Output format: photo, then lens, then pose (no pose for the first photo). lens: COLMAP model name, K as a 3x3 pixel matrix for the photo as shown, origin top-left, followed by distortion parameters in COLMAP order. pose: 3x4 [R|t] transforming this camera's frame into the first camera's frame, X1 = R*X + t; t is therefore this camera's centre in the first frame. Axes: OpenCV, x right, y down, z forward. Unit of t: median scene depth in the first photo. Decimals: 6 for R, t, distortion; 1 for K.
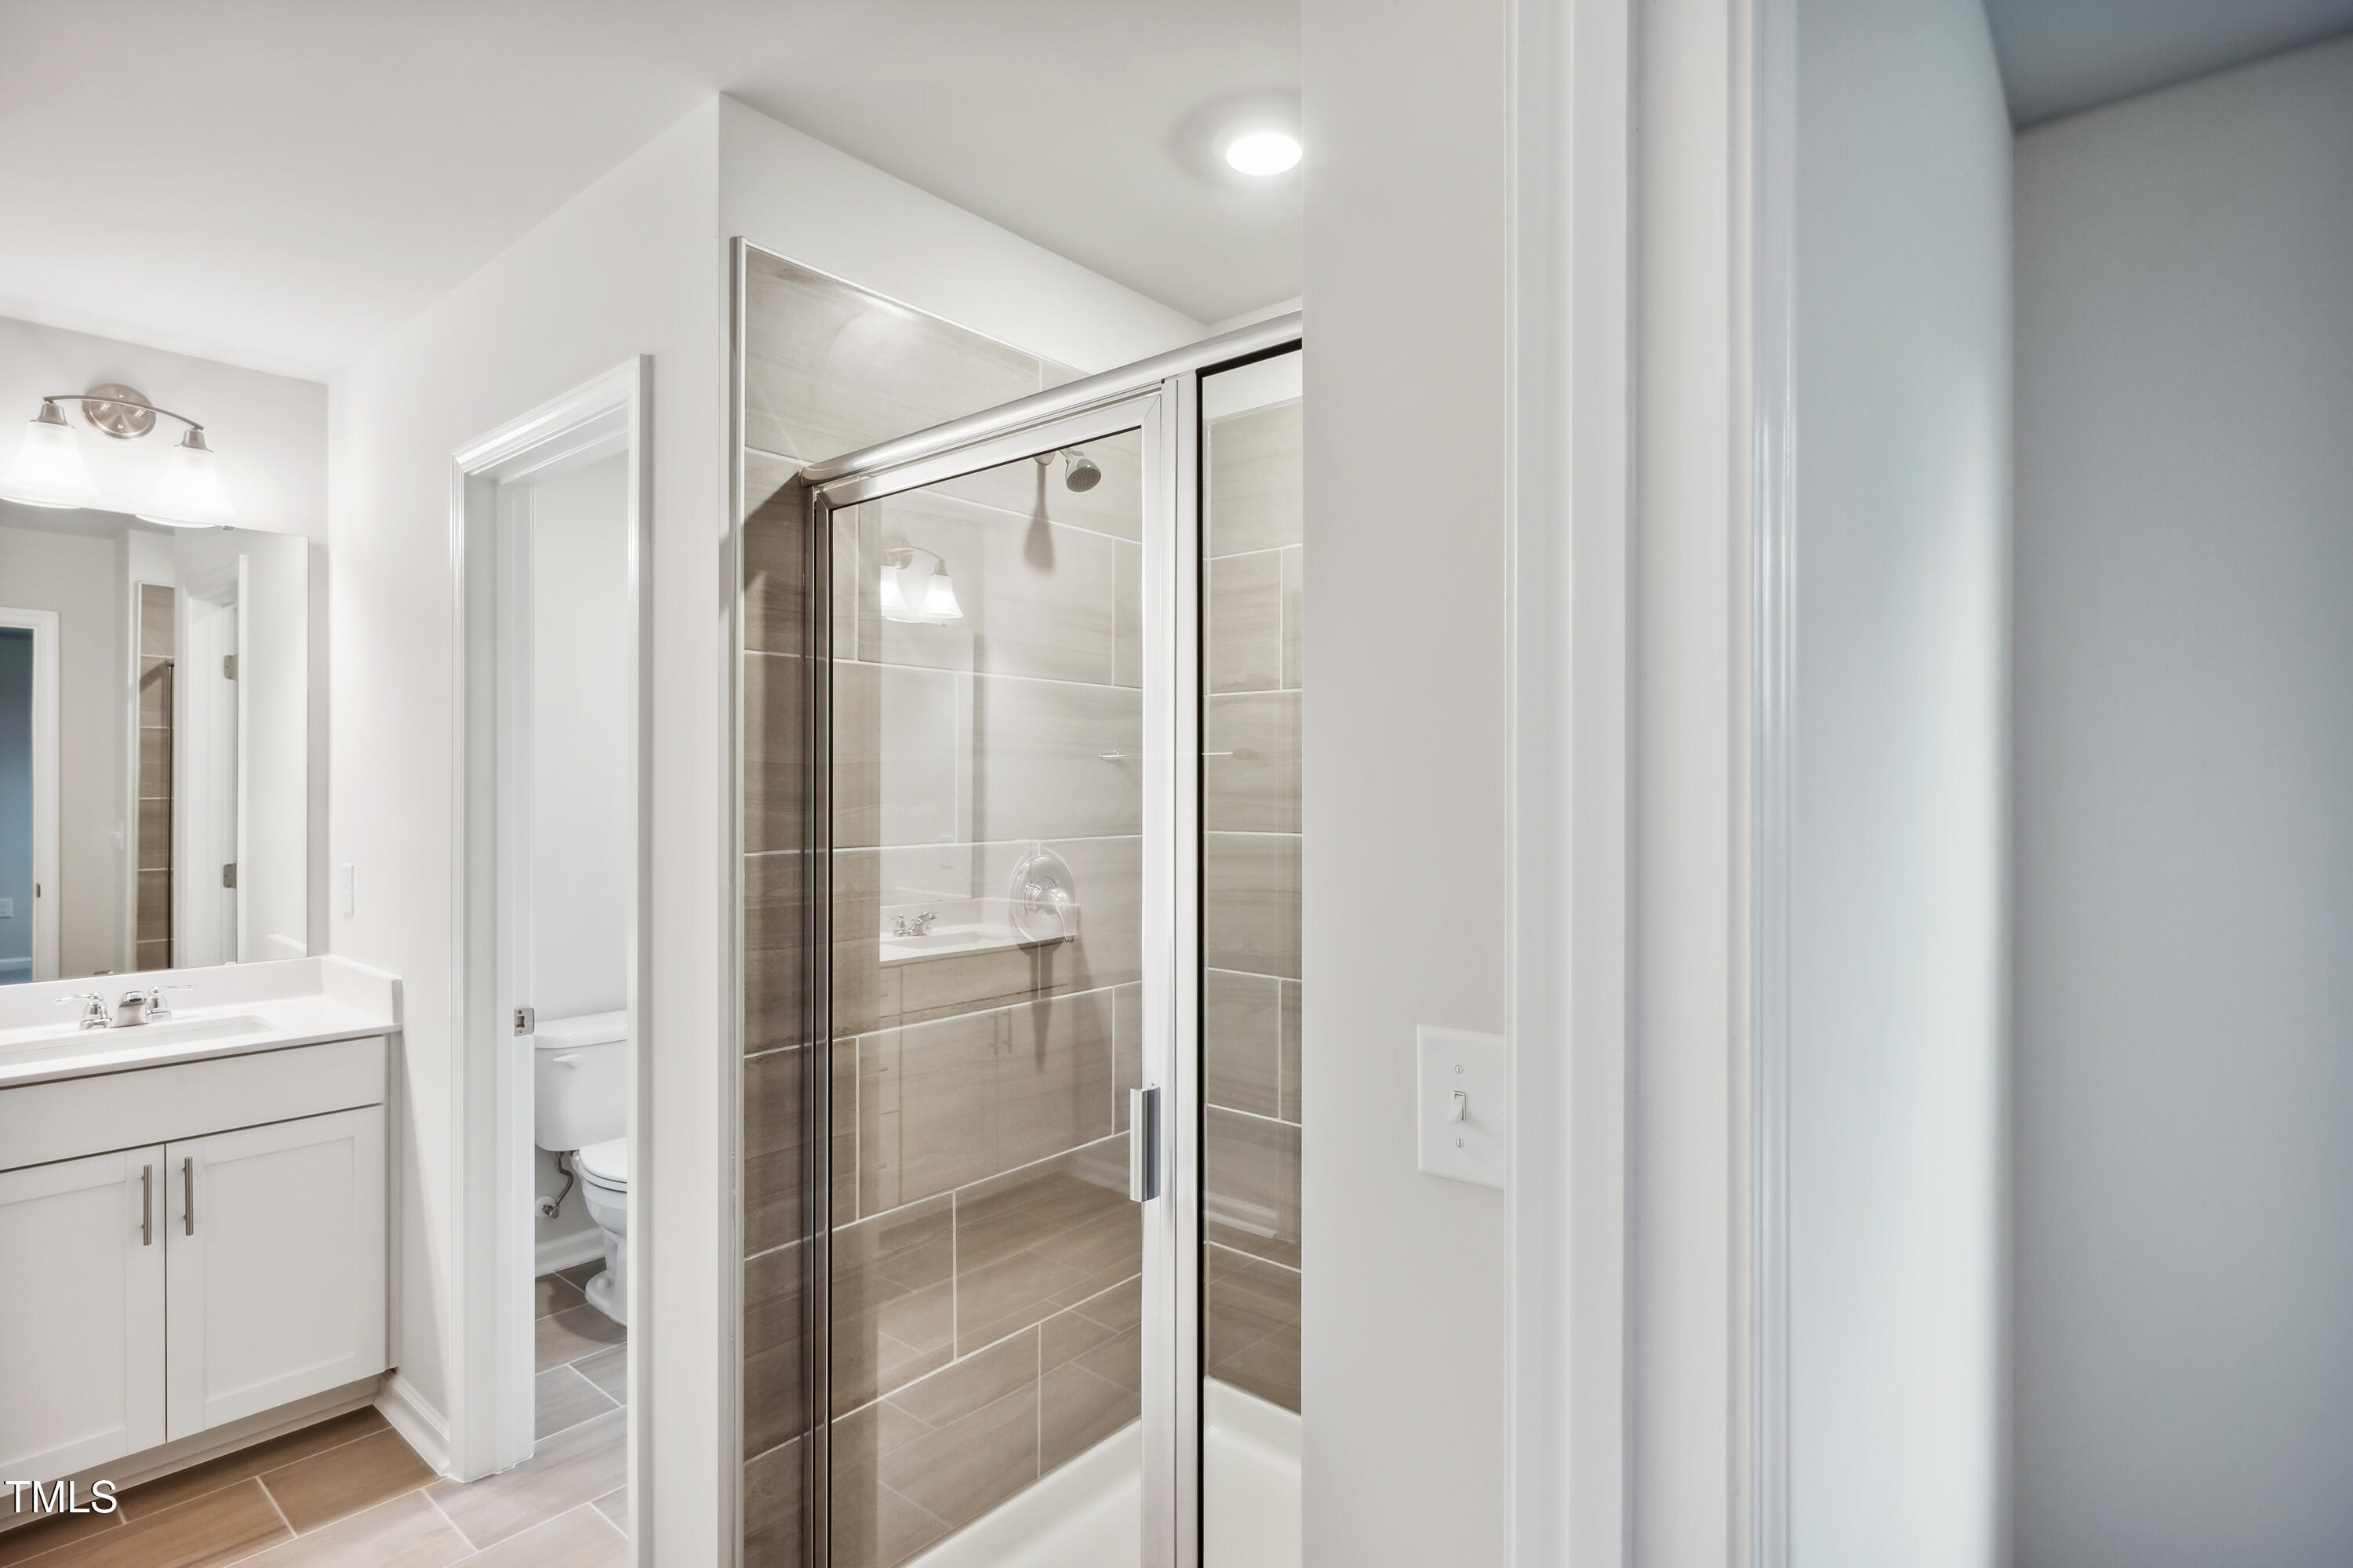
lens RADIAL K [[1158.8, 0, 1188.0], [0, 1158.8, 789.9], [0, 0, 1]] dist [0.004091, 0.000503]
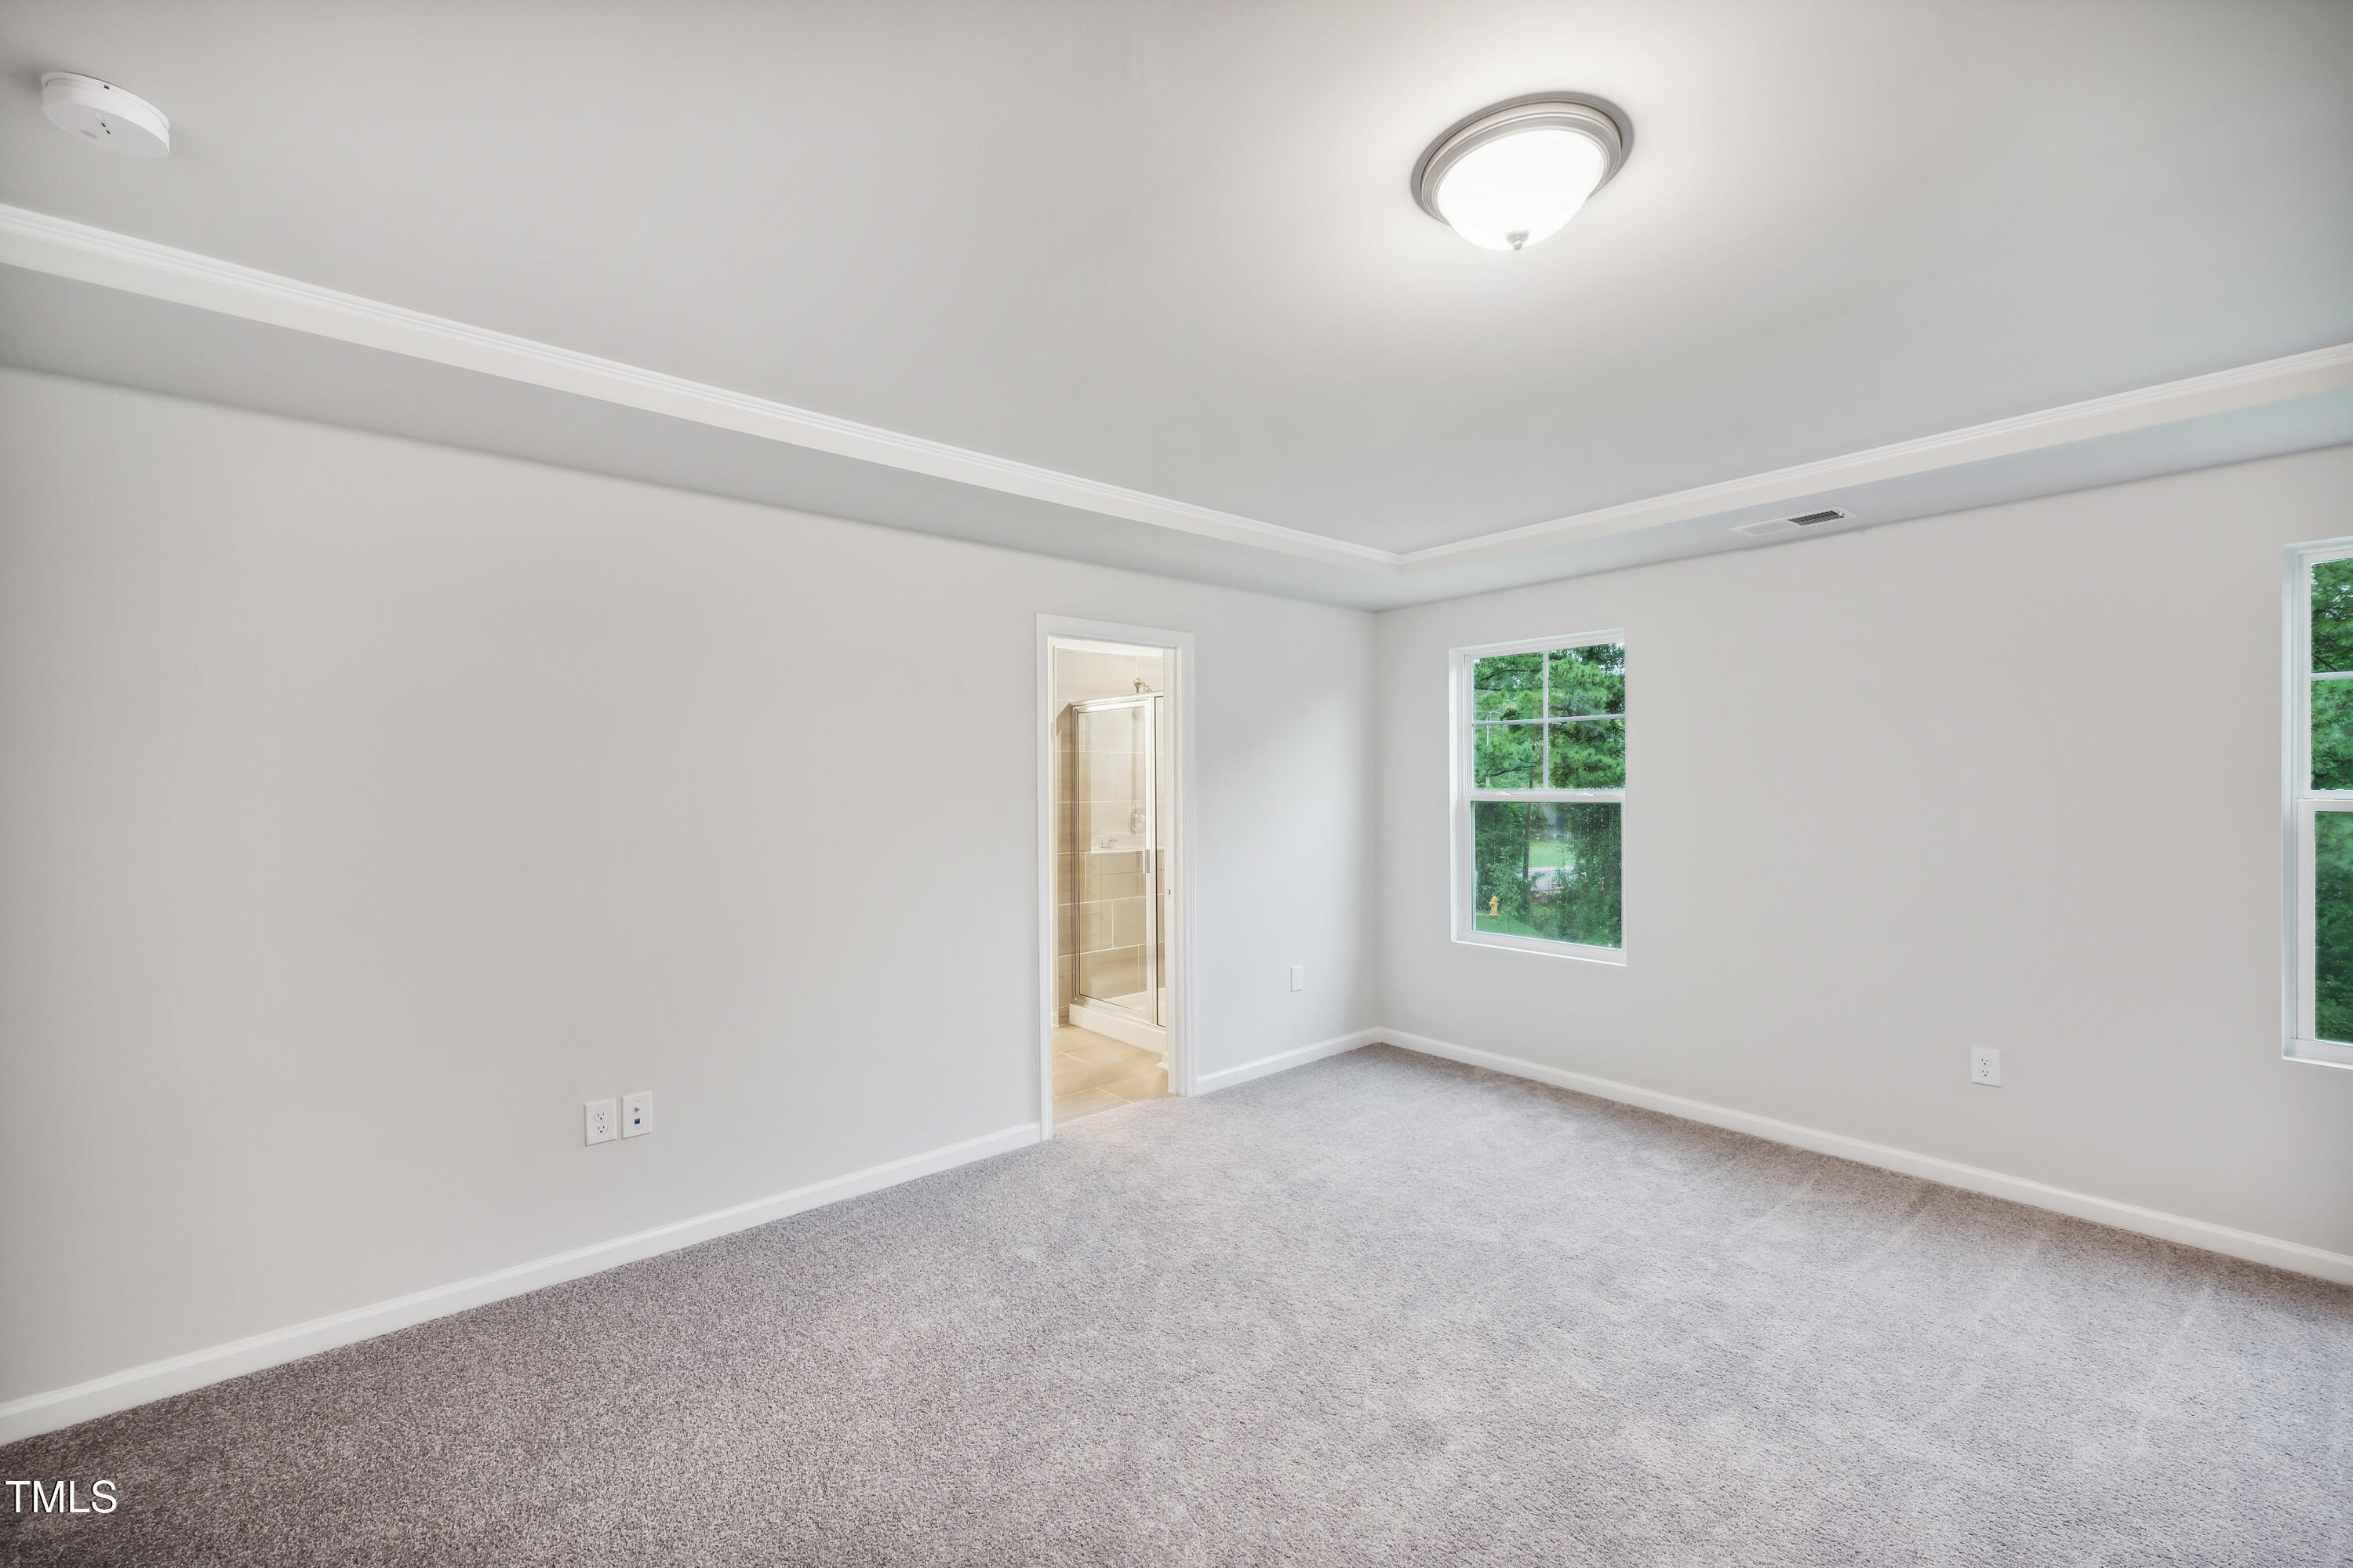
lens RADIAL K [[942.7, 0, 1174.1], [0, 942.7, 780.7], [0, 0, 1]] dist [-0.001893, 0.000653]
pose [[0.985145, -0.008174, -0.171529, 0.541084], [0.009404, 0.999936, 0.006360, -0.033933], [0.171466, -0.007878, 0.985159, -2.029619]]
